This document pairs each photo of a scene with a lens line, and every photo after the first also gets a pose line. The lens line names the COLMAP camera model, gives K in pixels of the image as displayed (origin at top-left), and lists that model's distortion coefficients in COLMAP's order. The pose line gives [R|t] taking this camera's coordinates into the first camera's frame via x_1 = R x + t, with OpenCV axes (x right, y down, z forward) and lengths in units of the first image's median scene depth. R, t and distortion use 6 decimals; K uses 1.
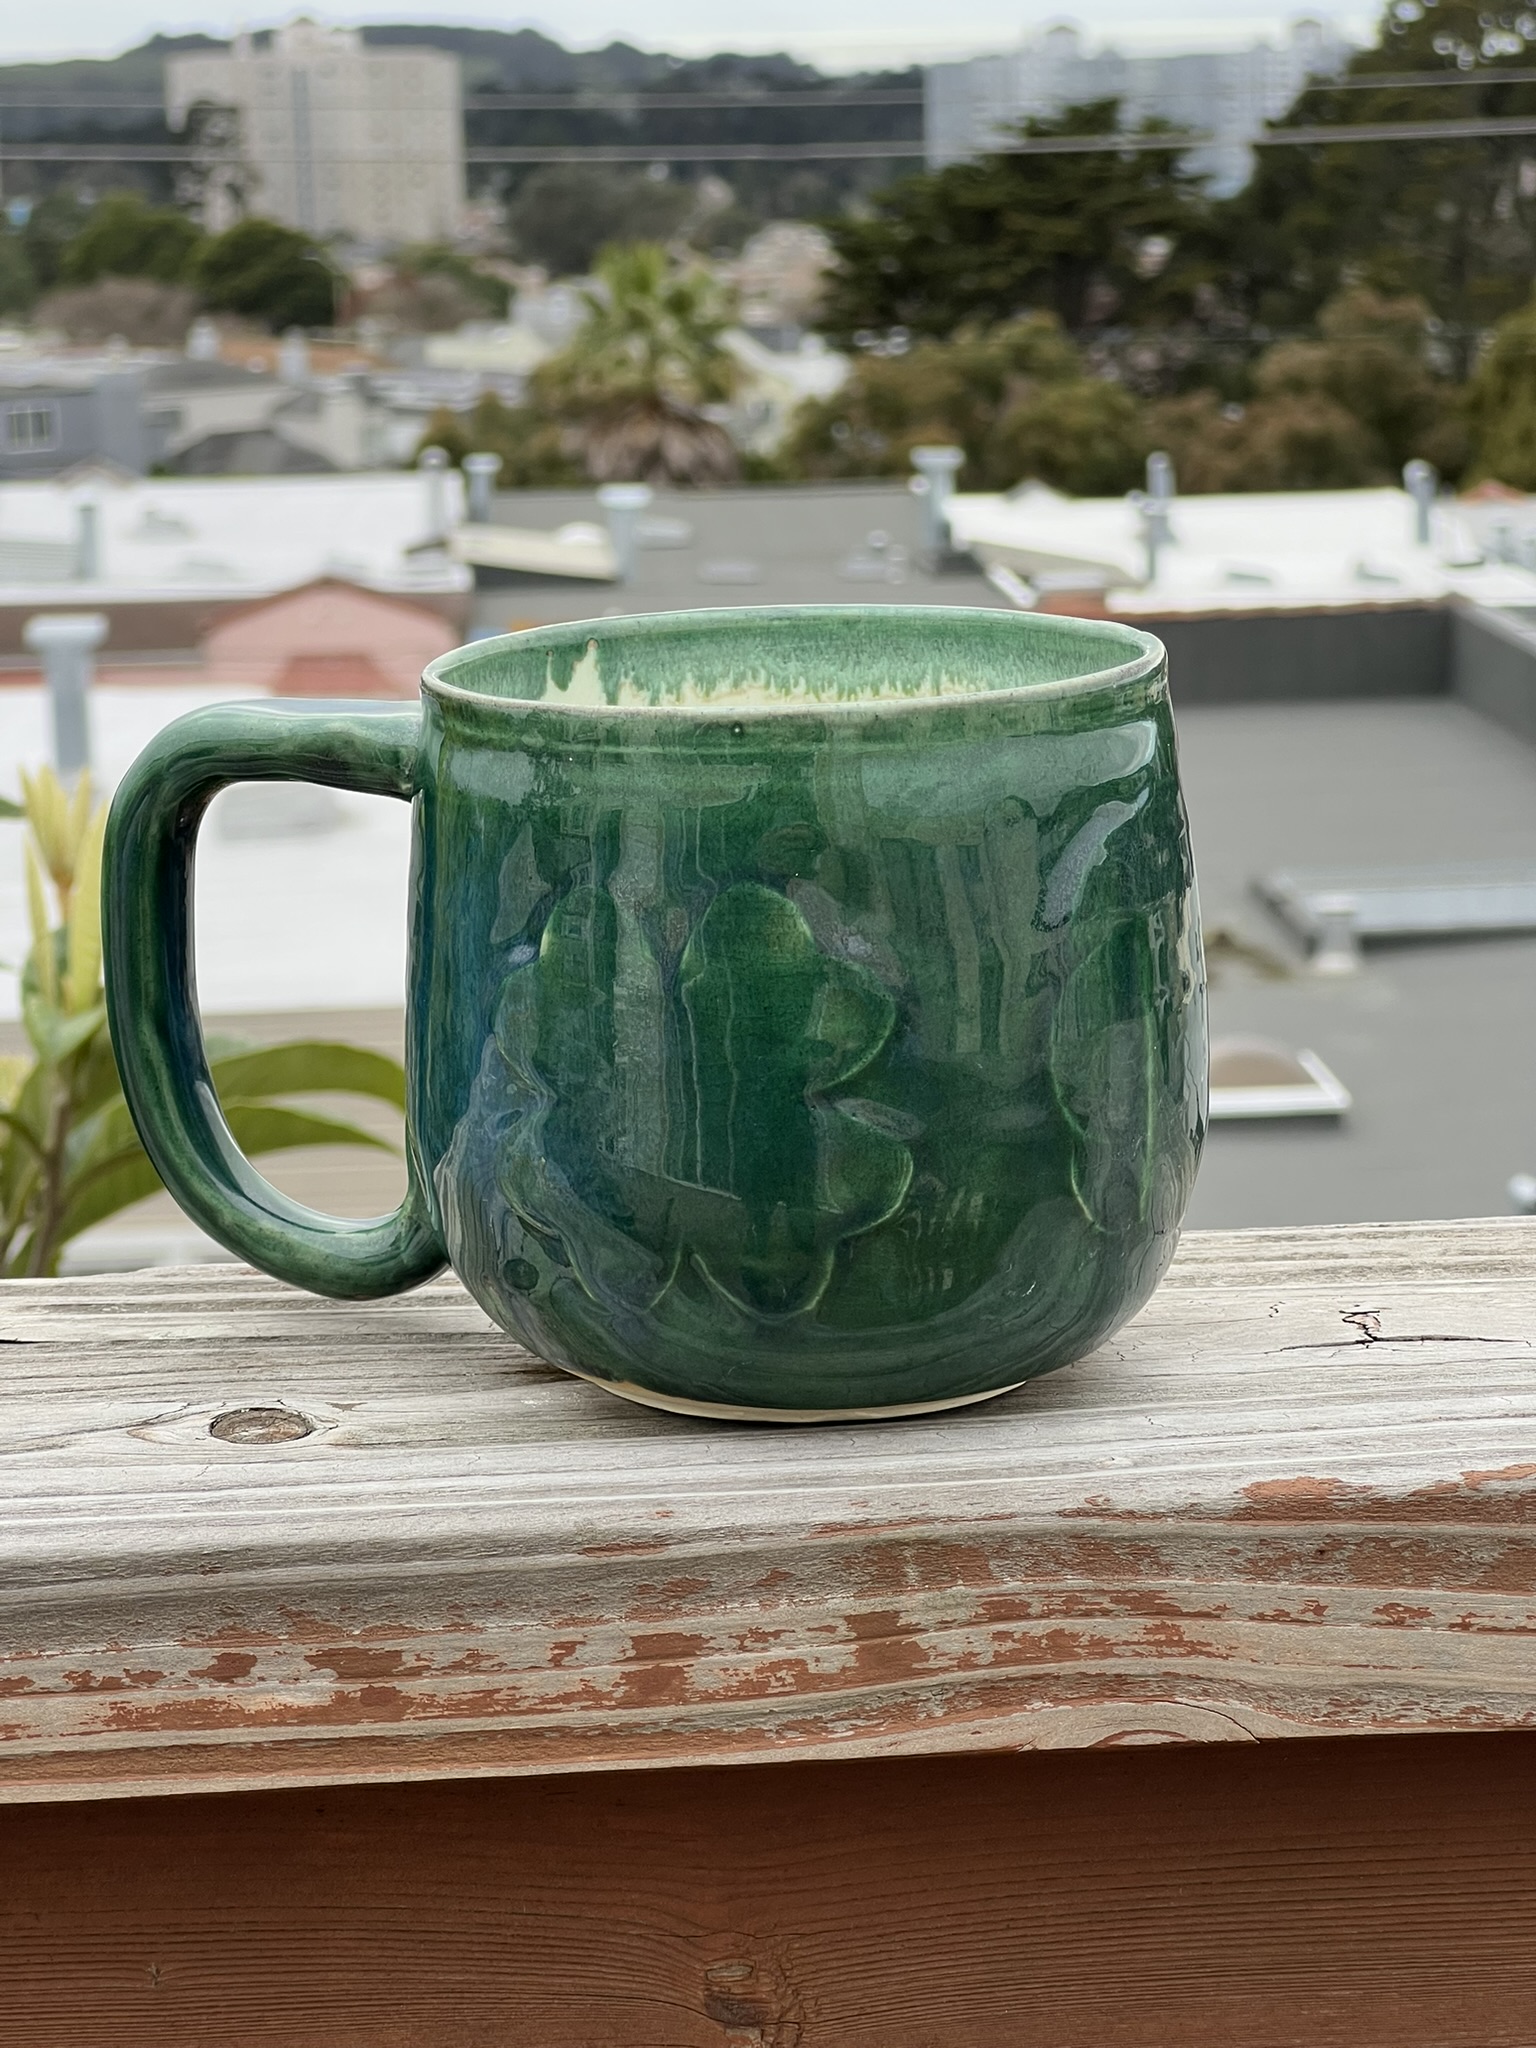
lens RADIAL K [[5041.0, 0, 770.6], [0, 5041.0, 1023.2], [0, 0, 1]] dist [0.045977, 0.000000]
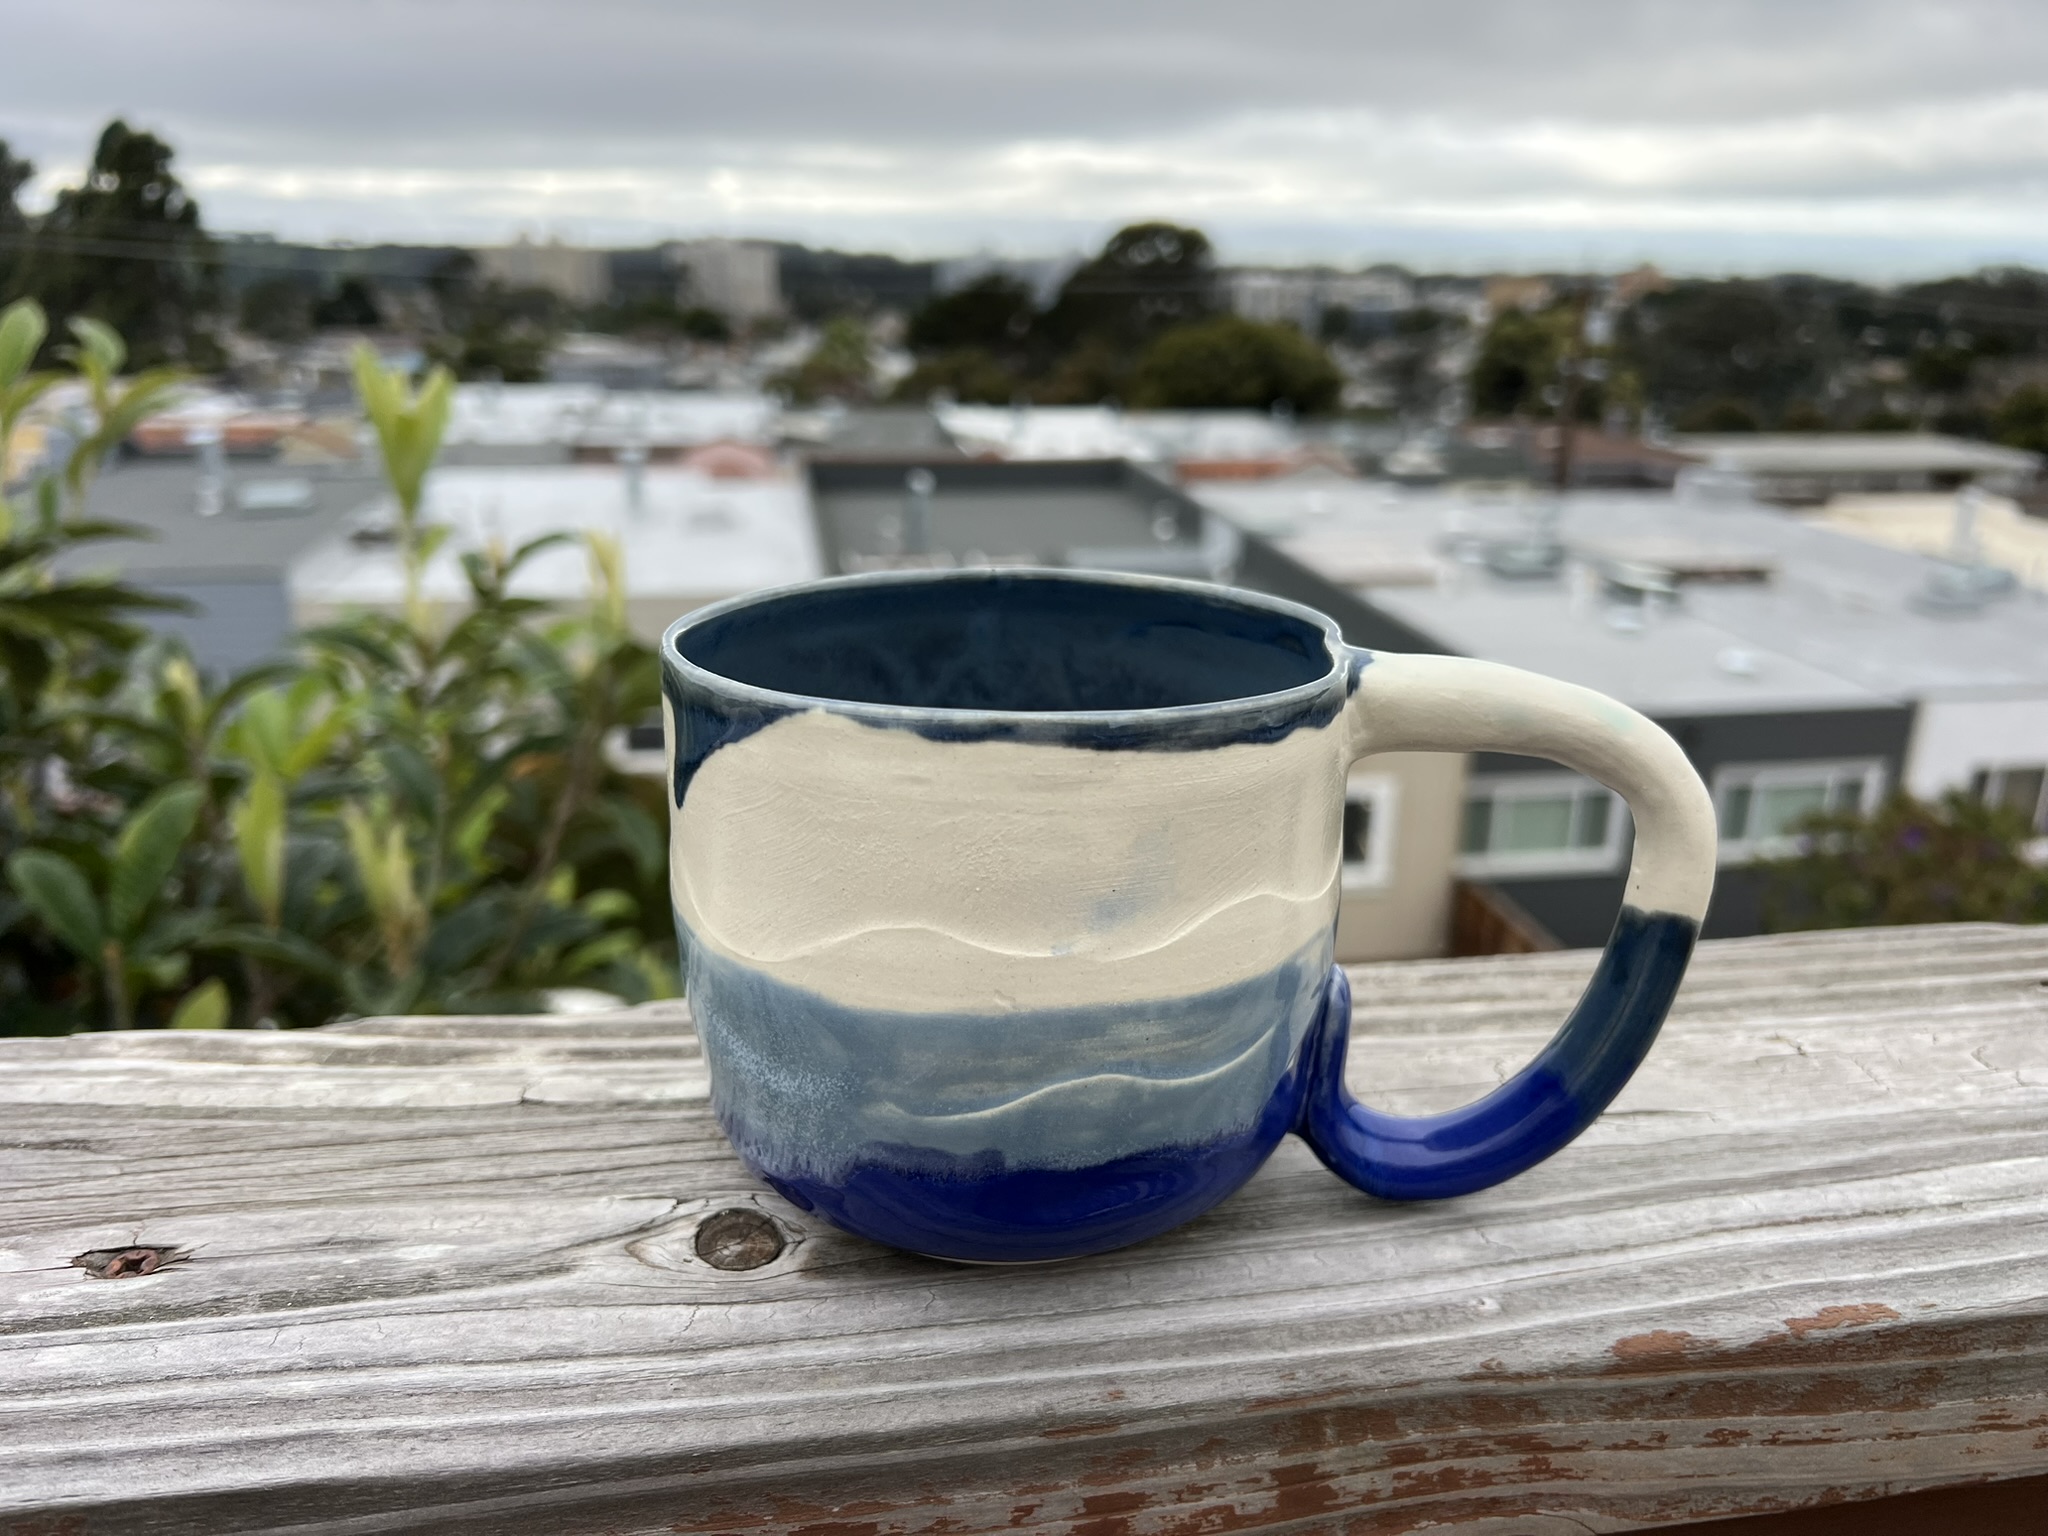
lens RADIAL K [[1658.1, 0, 1015.2], [0, 1658.1, 769.4], [0, 0, 1]] dist [-0.013106, -0.033582]
pose [[0.996279, 0.005989, 0.085974, -0.074310], [-0.015402, 0.993896, 0.109243, -0.077051], [-0.084795, -0.110161, 0.990290, 0.654456]]
